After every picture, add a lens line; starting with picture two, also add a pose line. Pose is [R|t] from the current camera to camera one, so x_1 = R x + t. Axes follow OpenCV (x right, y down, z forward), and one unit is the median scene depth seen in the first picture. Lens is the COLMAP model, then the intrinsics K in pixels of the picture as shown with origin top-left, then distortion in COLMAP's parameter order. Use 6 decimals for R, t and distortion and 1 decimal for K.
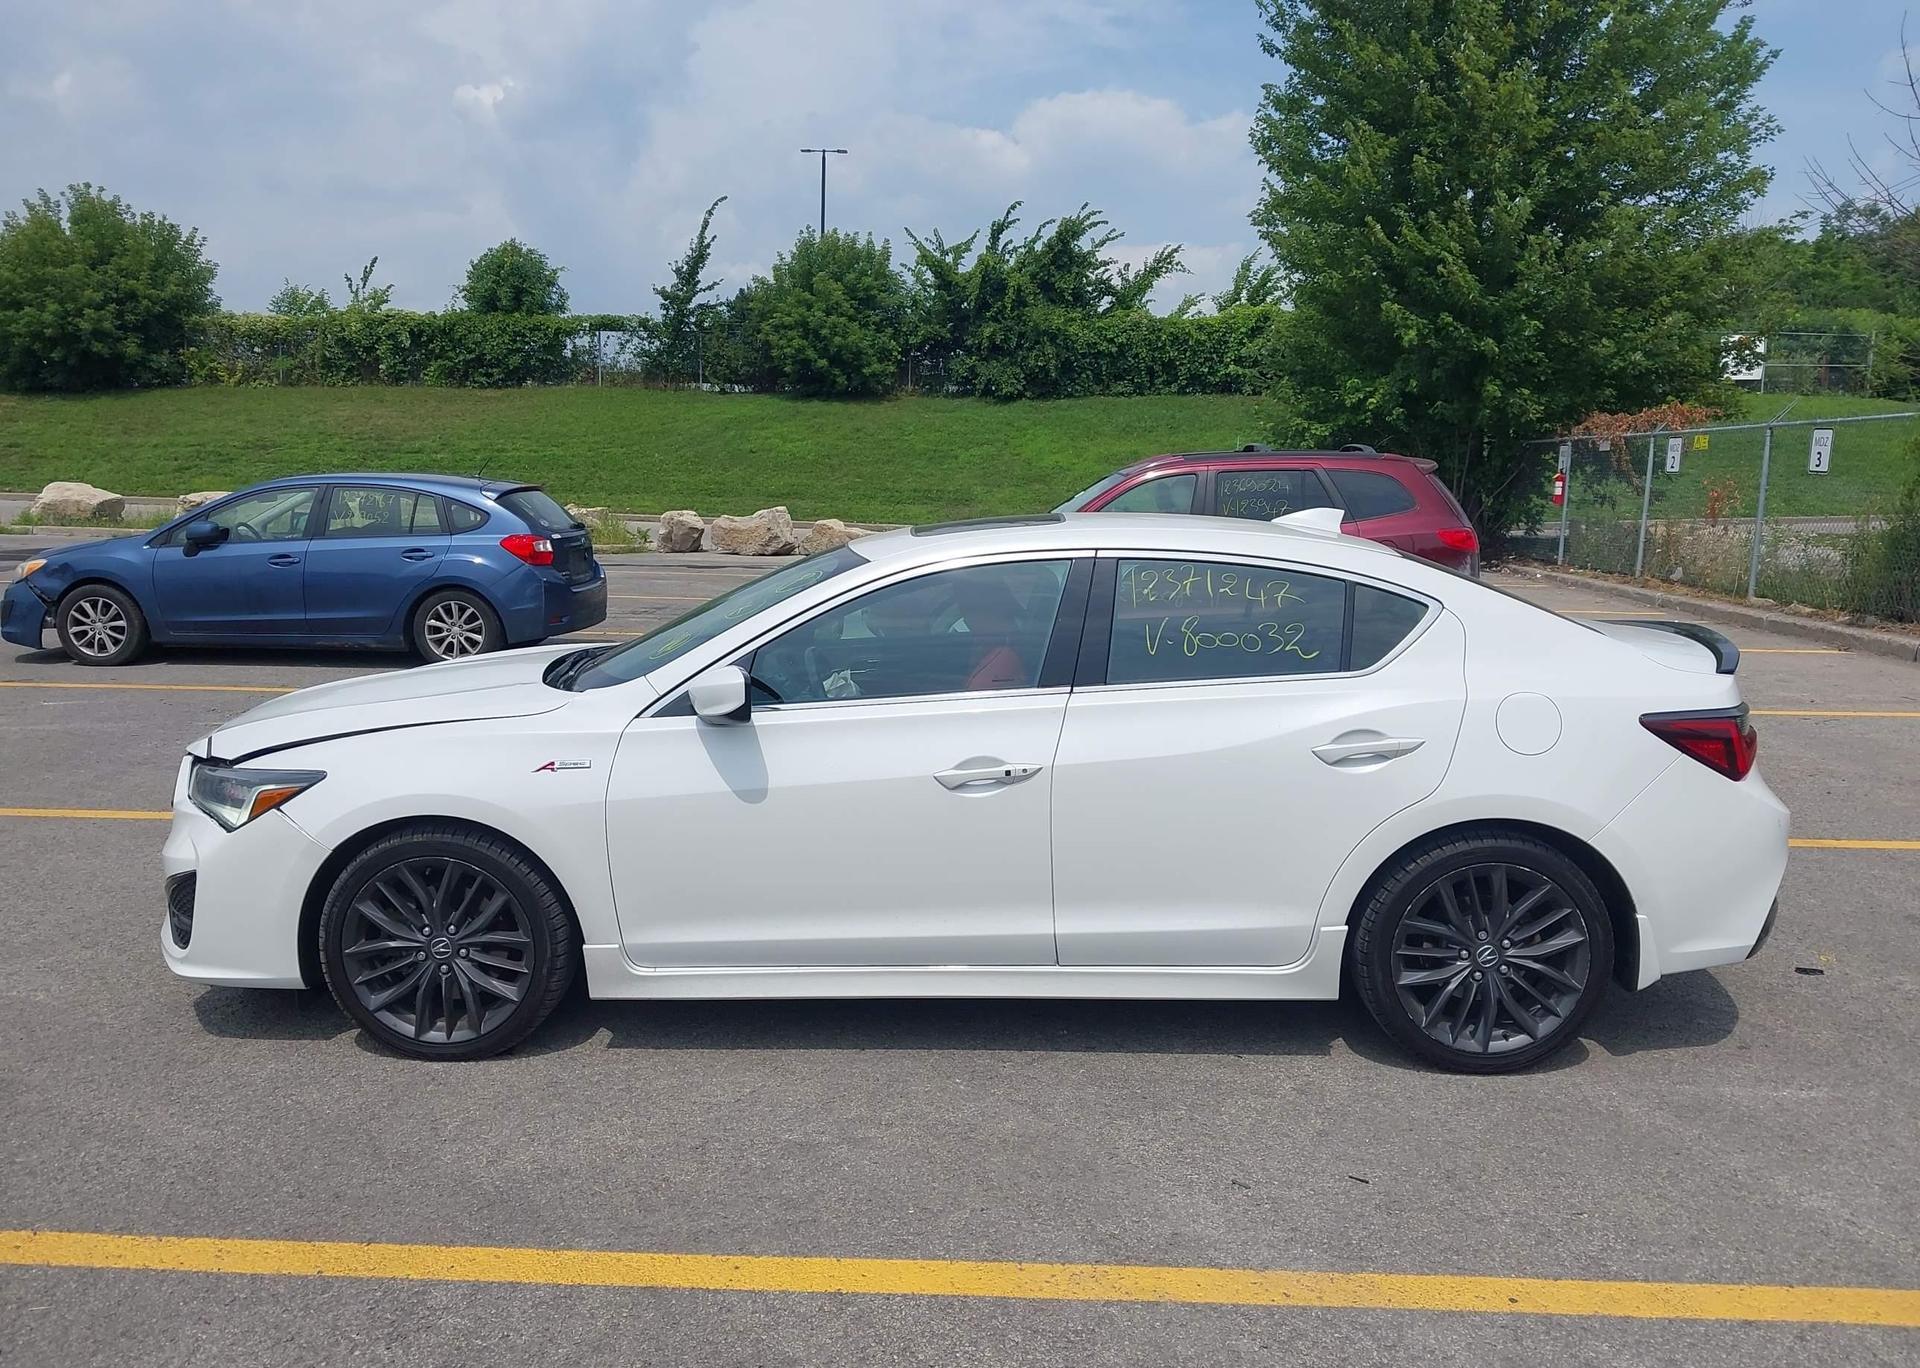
lens RADIAL K [[1512.5, 0, 941.9], [0, 1512.5, 701.3], [0, 0, 1]] dist [0.015276, -0.018072]
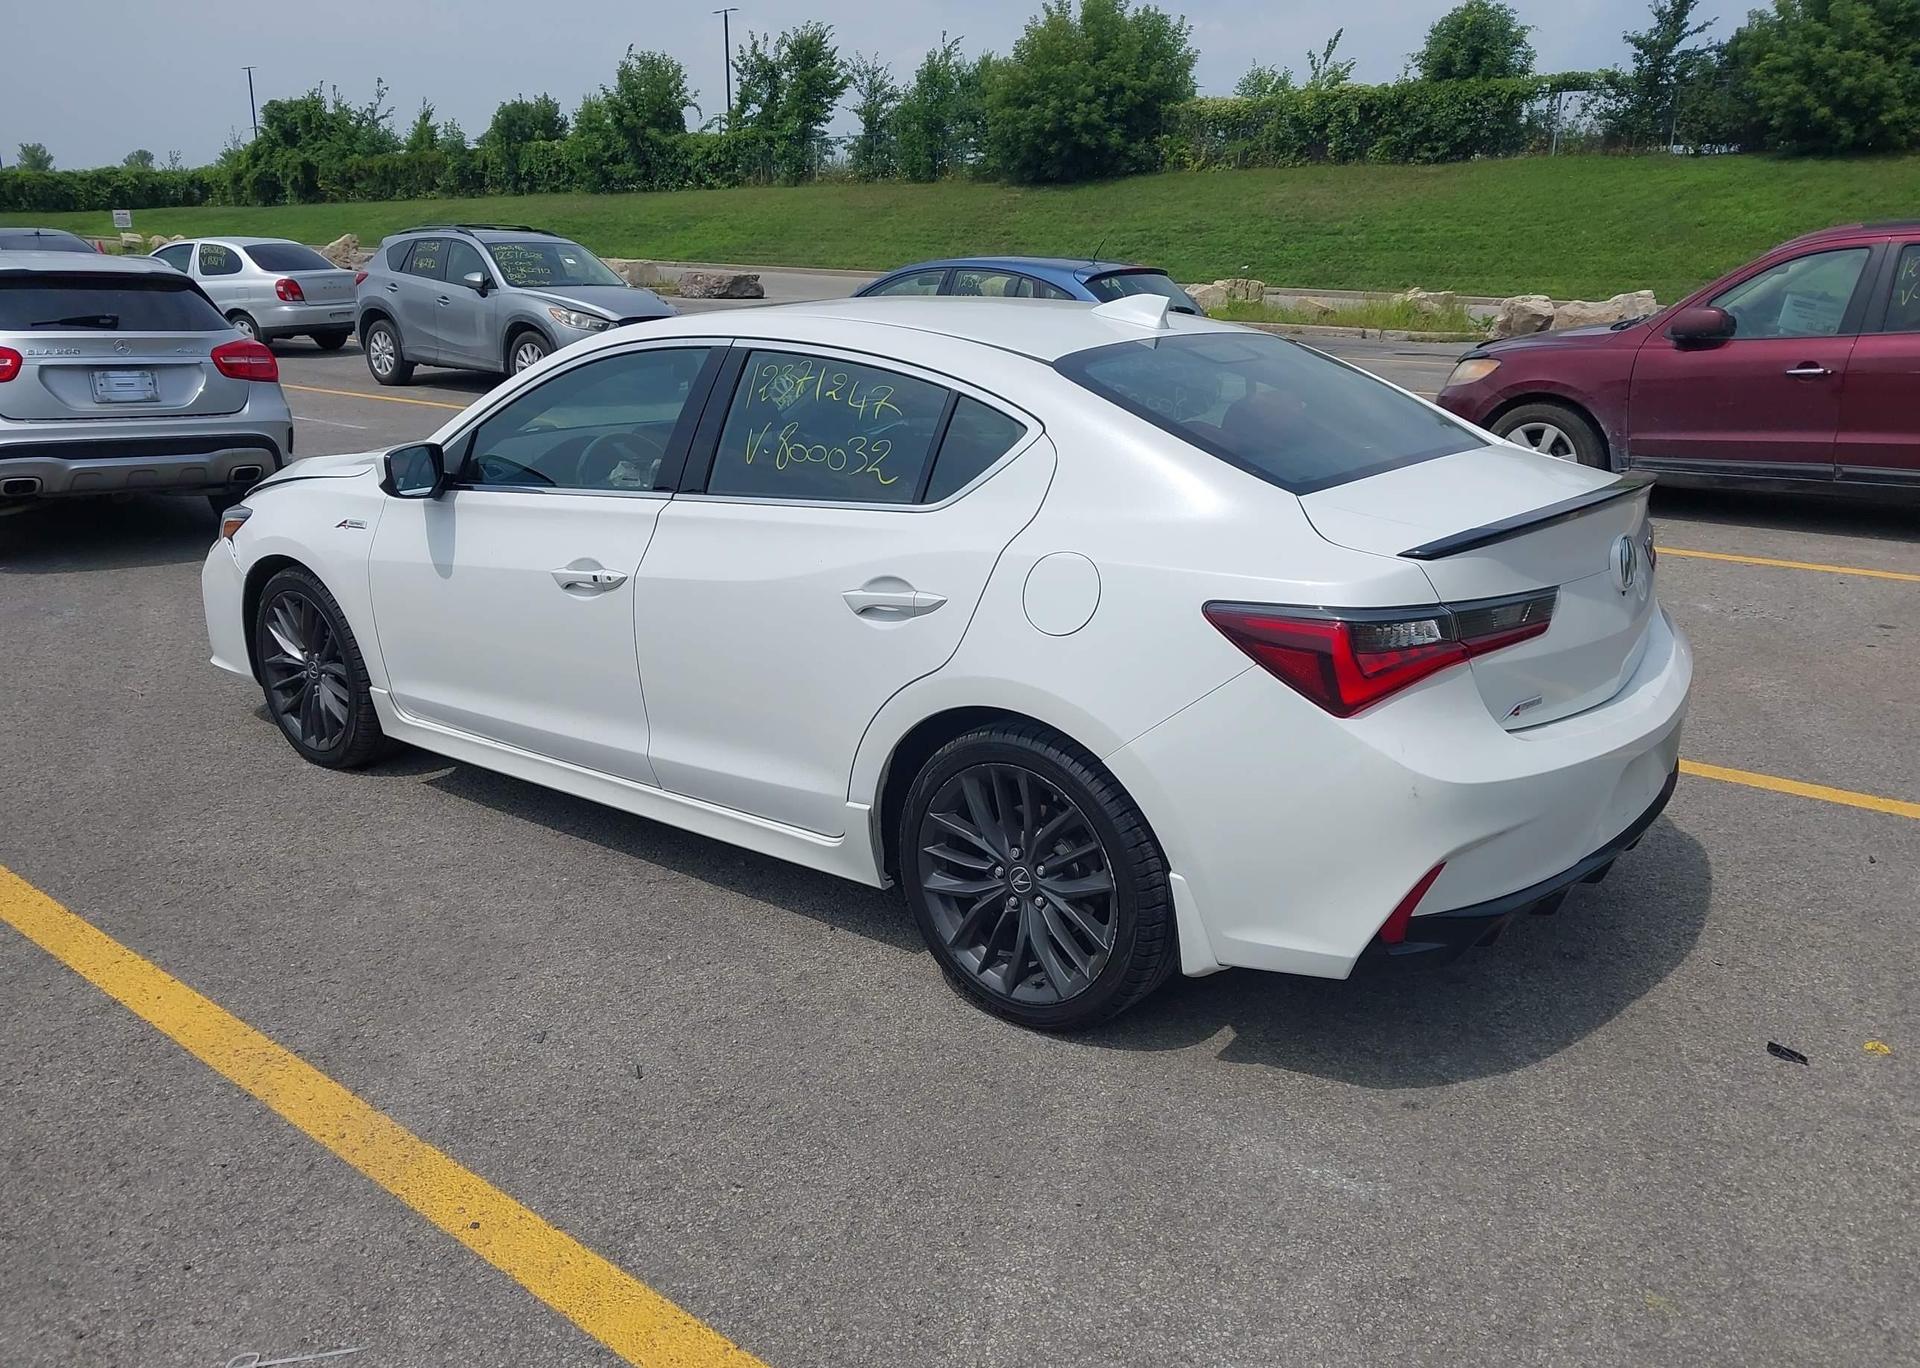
lens RADIAL K [[1512.5, 0, 938.6], [0, 1512.5, 681.7], [0, 0, 1]] dist [0.015276, -0.018072]
pose [[0.796003, 0.157502, -0.584442, 0.258653], [-0.083013, 0.984835, 0.152342, -0.016991], [0.599573, -0.072748, 0.797007, 0.119727]]
